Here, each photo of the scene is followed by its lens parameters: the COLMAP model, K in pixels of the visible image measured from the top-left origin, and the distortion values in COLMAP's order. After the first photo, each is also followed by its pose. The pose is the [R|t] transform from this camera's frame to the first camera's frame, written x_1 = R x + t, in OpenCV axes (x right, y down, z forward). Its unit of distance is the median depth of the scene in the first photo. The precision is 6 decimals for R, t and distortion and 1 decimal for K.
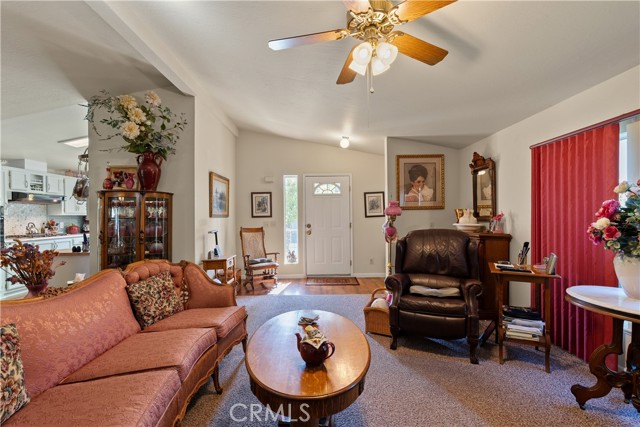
lens RADIAL K [[295.4, 0, 321.7], [0, 295.4, 217.6], [0, 0, 1]] dist [-0.006897, 0.001623]
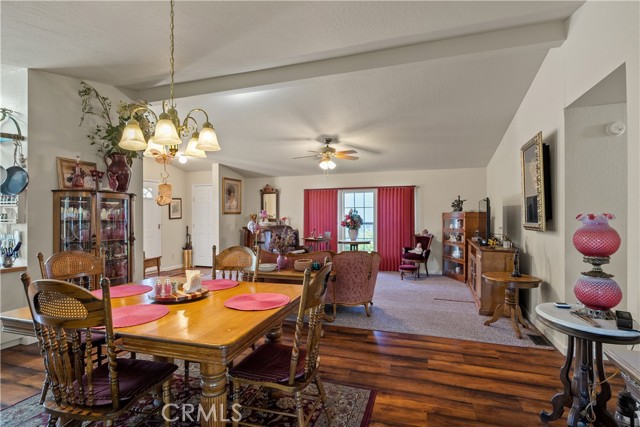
lens RADIAL K [[317.7, 0, 321.6], [0, 317.7, 215.5], [0, 0, 1]] dist [-0.000319, 0.000153]
pose [[0.328035, 0.008053, 0.944631, -1.080131], [0.002183, 0.999955, -0.009283, -0.002798], [-0.944663, 0.005108, 0.328002, 0.012164]]
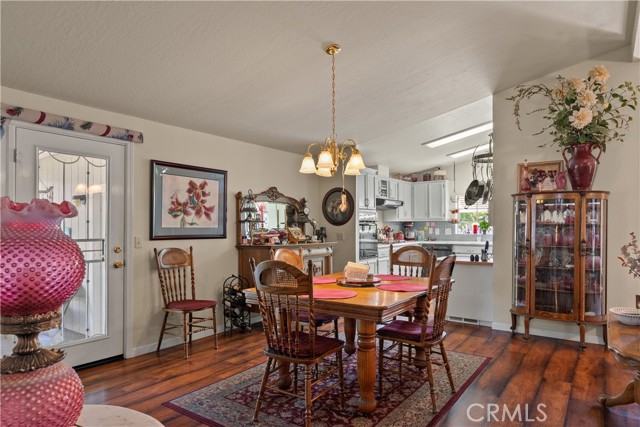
lens RADIAL K [[398.8, 0, 316.5], [0, 398.8, 224.3], [0, 0, 1]] dist [-0.001101, 0.000292]
pose [[0.799501, 0.003807, -0.600653, -0.403940], [-0.004441, 0.999990, 0.000427, 0.003390], [0.600649, 0.002326, 0.799510, -0.242016]]
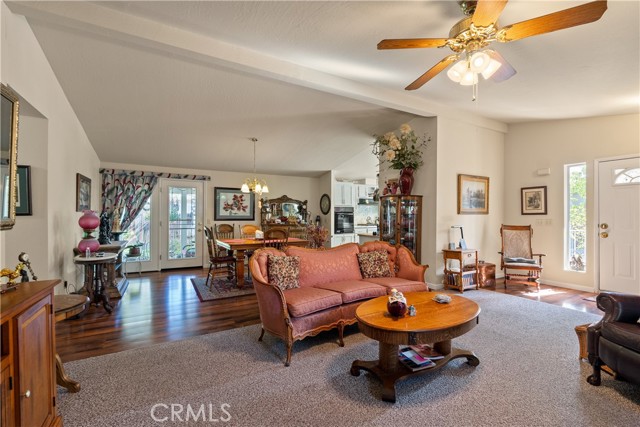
lens RADIAL K [[282.0, 0, 319.0], [0, 282.0, 215.1], [0, 0, 1]] dist [-0.005025, 0.001173]
pose [[0.475033, 0.008641, -0.879926, 0.310489], [-0.006225, 0.999960, 0.006459, -0.000582], [0.879946, 0.002409, 0.475068, 0.004230]]
